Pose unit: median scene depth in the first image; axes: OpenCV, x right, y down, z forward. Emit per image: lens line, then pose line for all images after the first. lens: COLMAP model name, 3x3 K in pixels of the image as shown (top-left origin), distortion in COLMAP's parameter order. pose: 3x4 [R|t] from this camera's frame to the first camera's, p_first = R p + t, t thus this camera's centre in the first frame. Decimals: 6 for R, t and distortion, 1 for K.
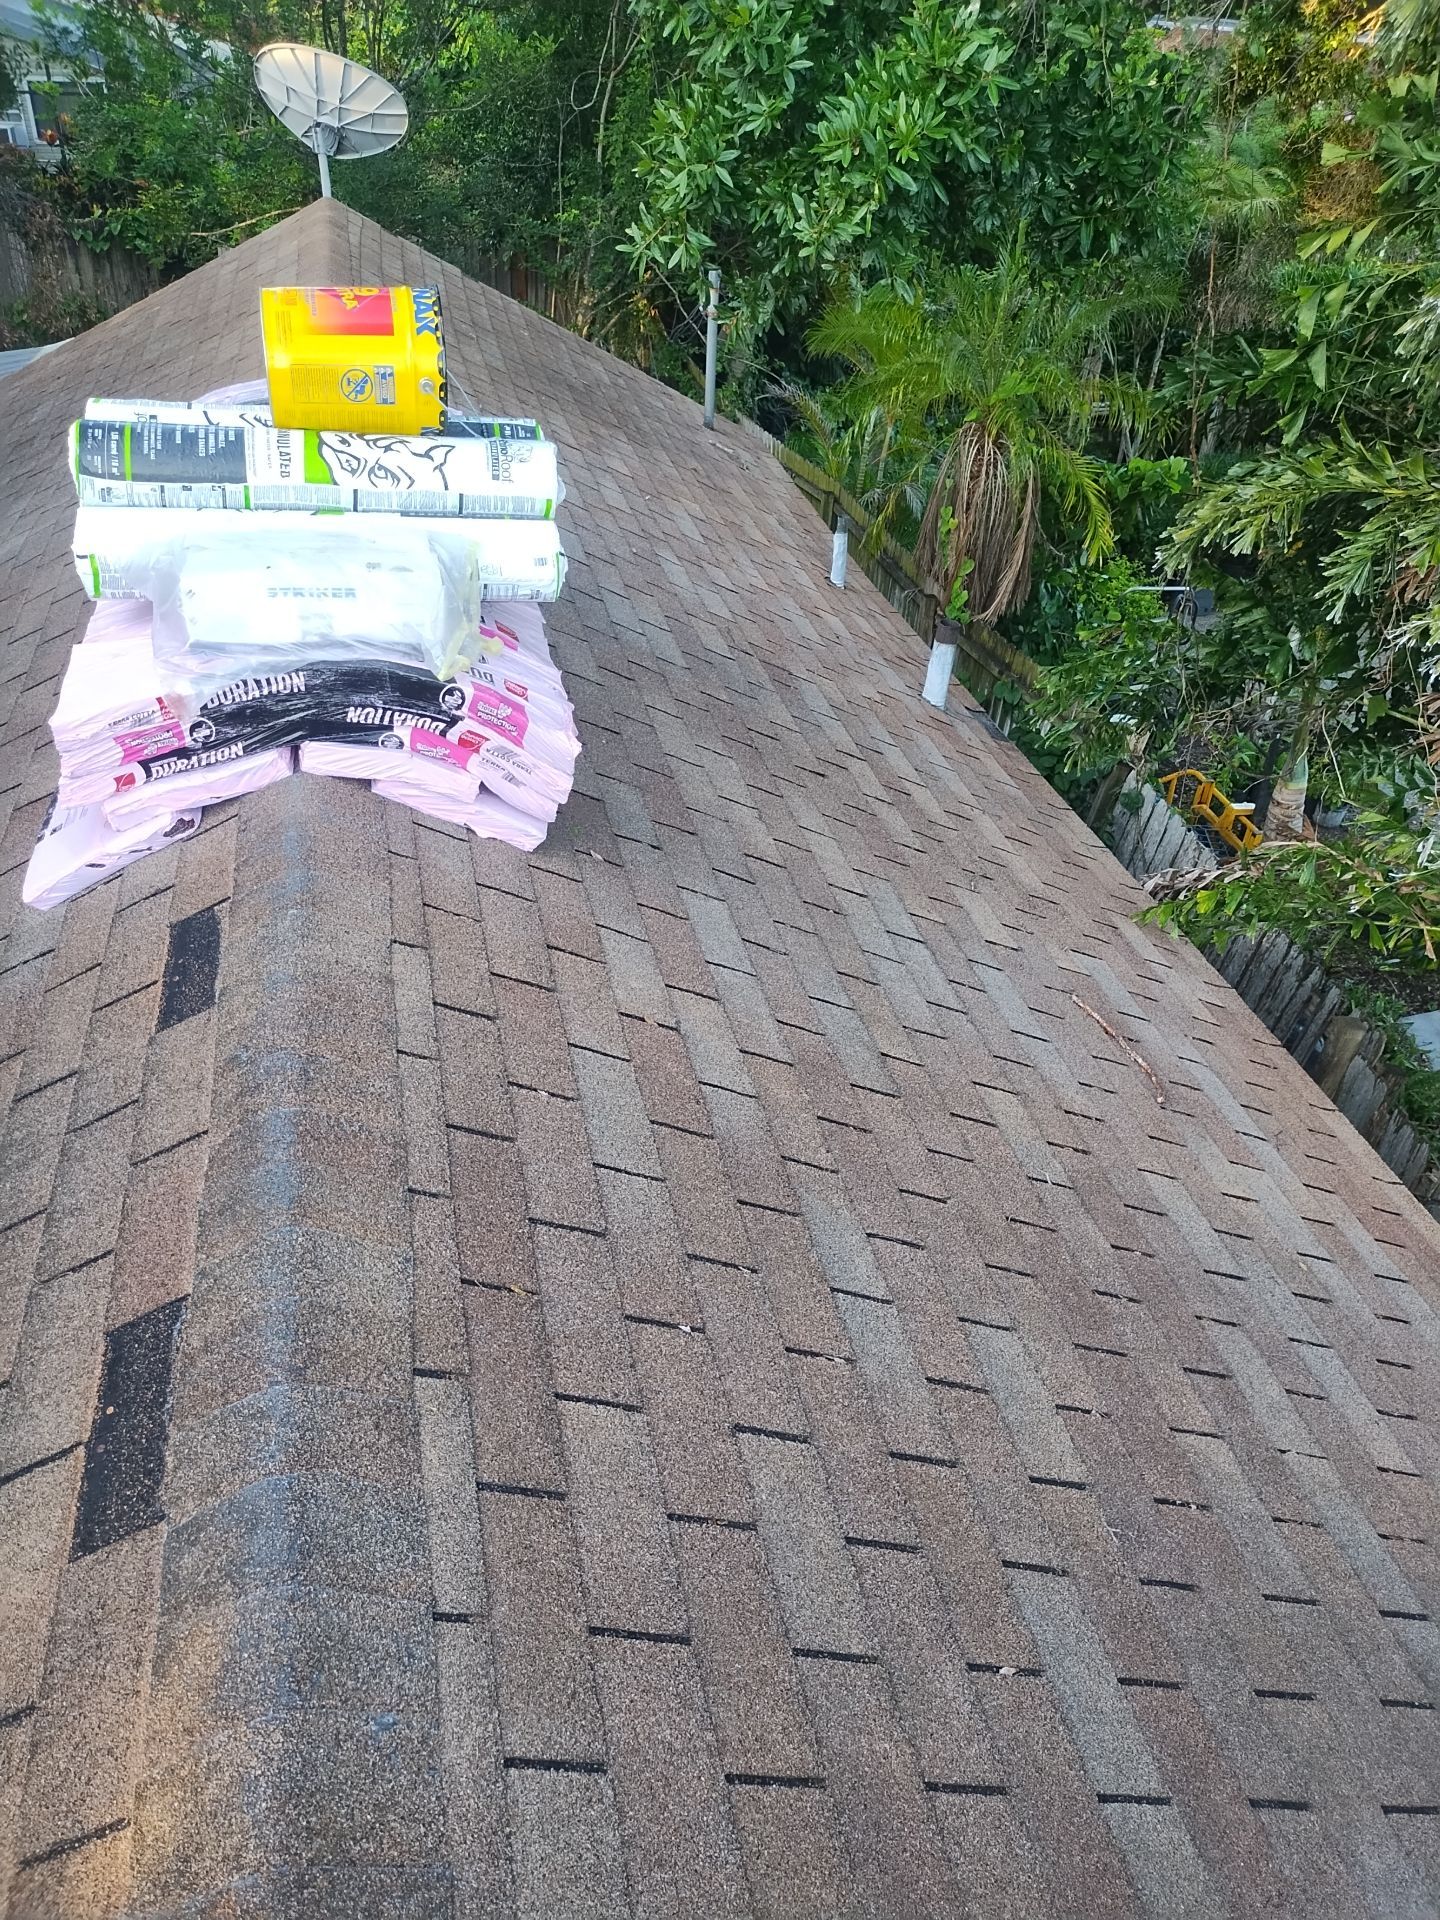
lens RADIAL K [[1415.2, 0, 714.6], [0, 1415.2, 976.1], [0, 0, 1]] dist [0.041613, -0.049404]
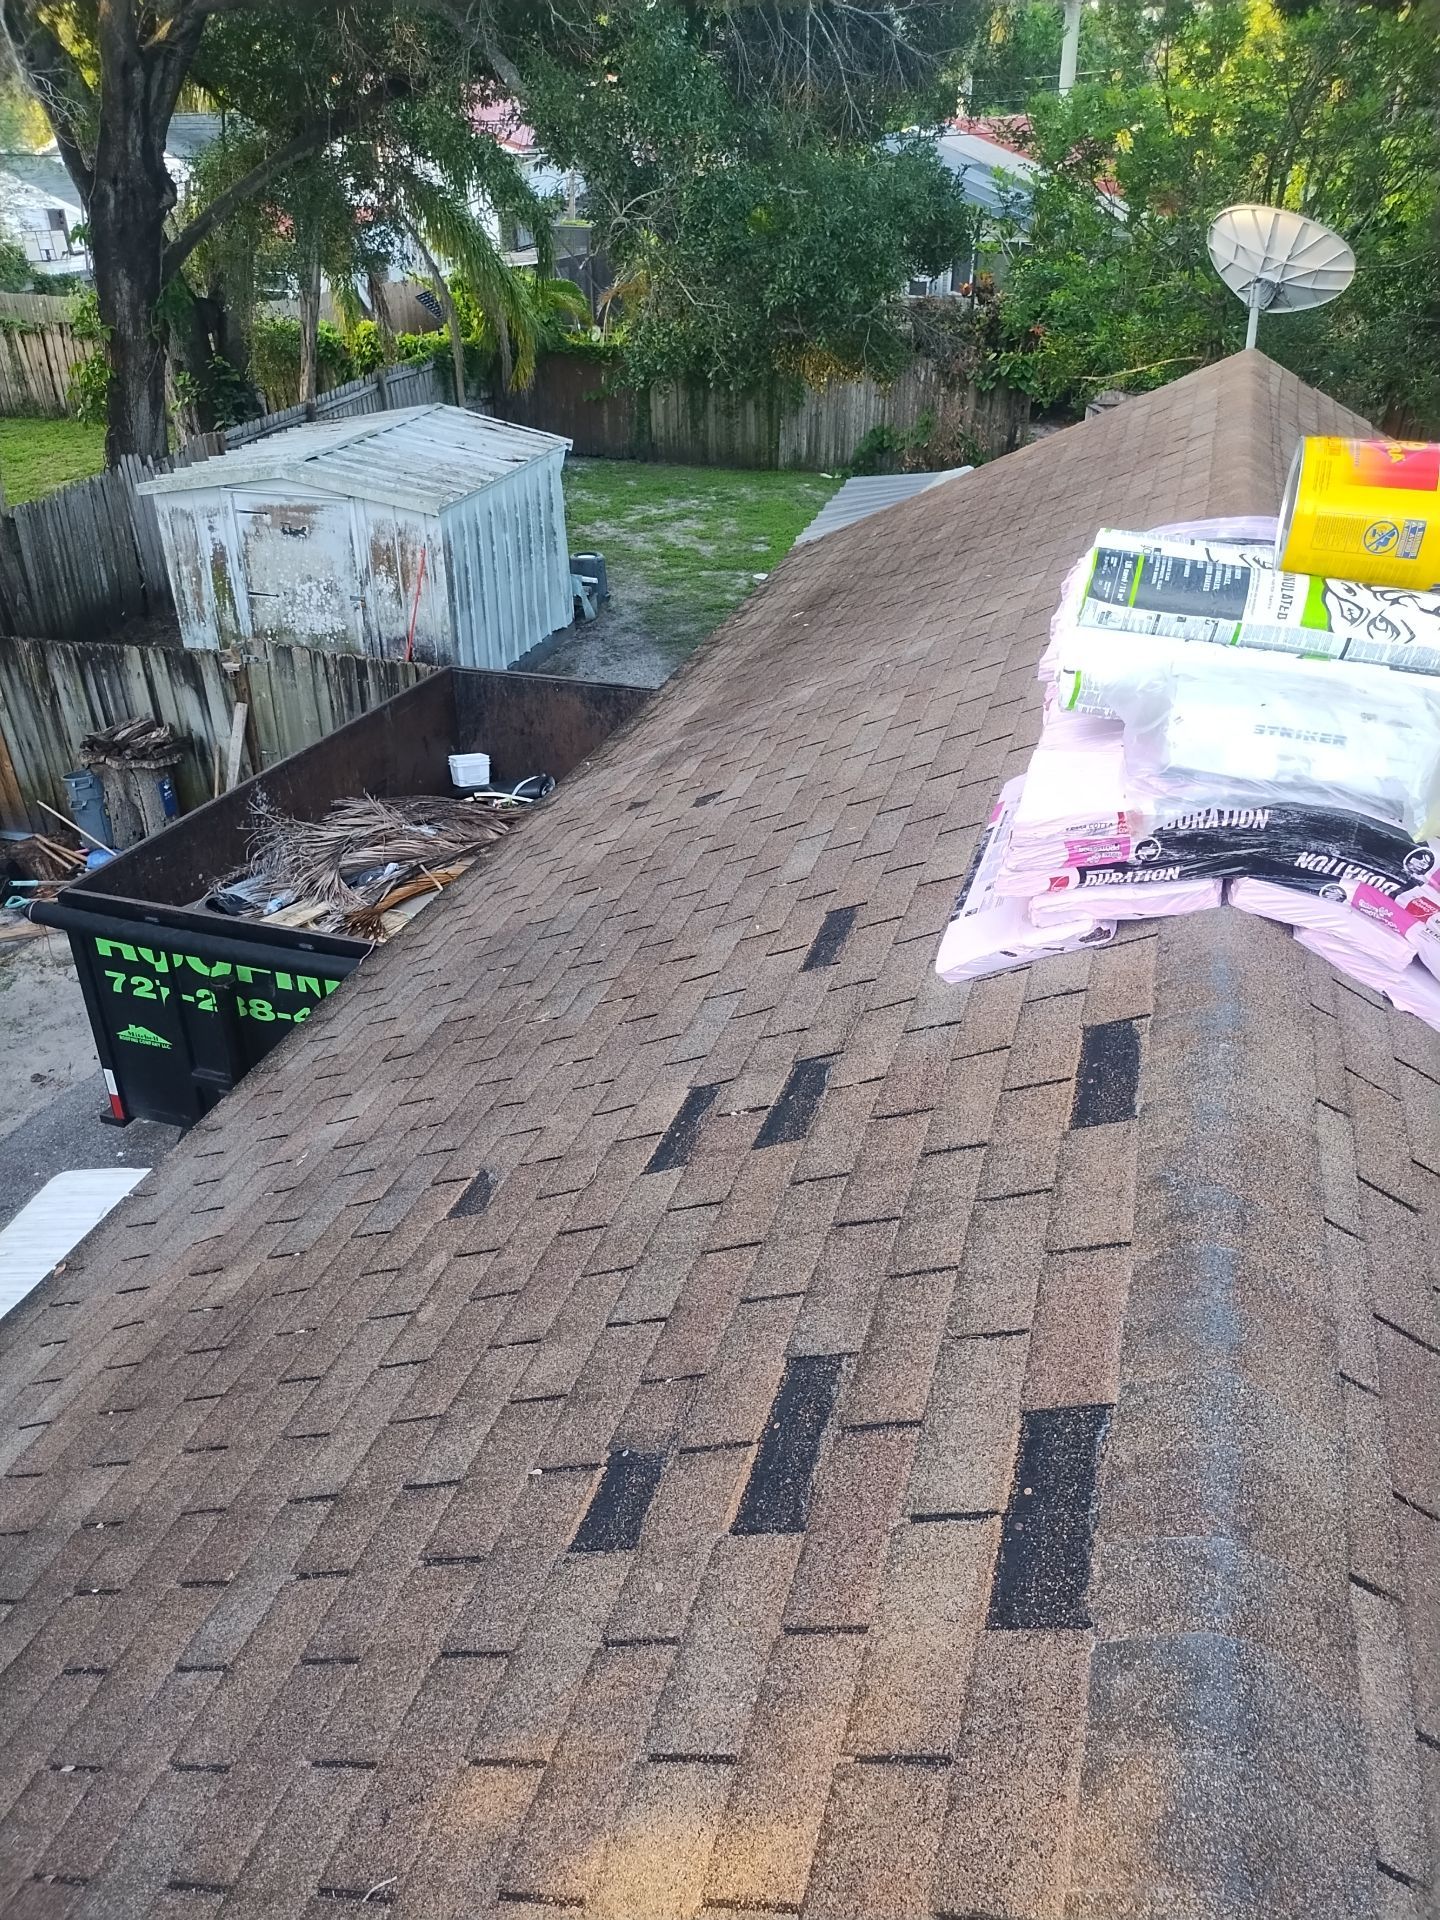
lens RADIAL K [[1415.2, 0, 711.3], [0, 1415.2, 973.4], [0, 0, 1]] dist [0.041613, -0.049404]
pose [[0.869432, 0.221142, -0.441796, -0.166468], [-0.257684, 0.965941, -0.023605, 0.019445], [0.421529, 0.134367, 0.896805, -0.037841]]
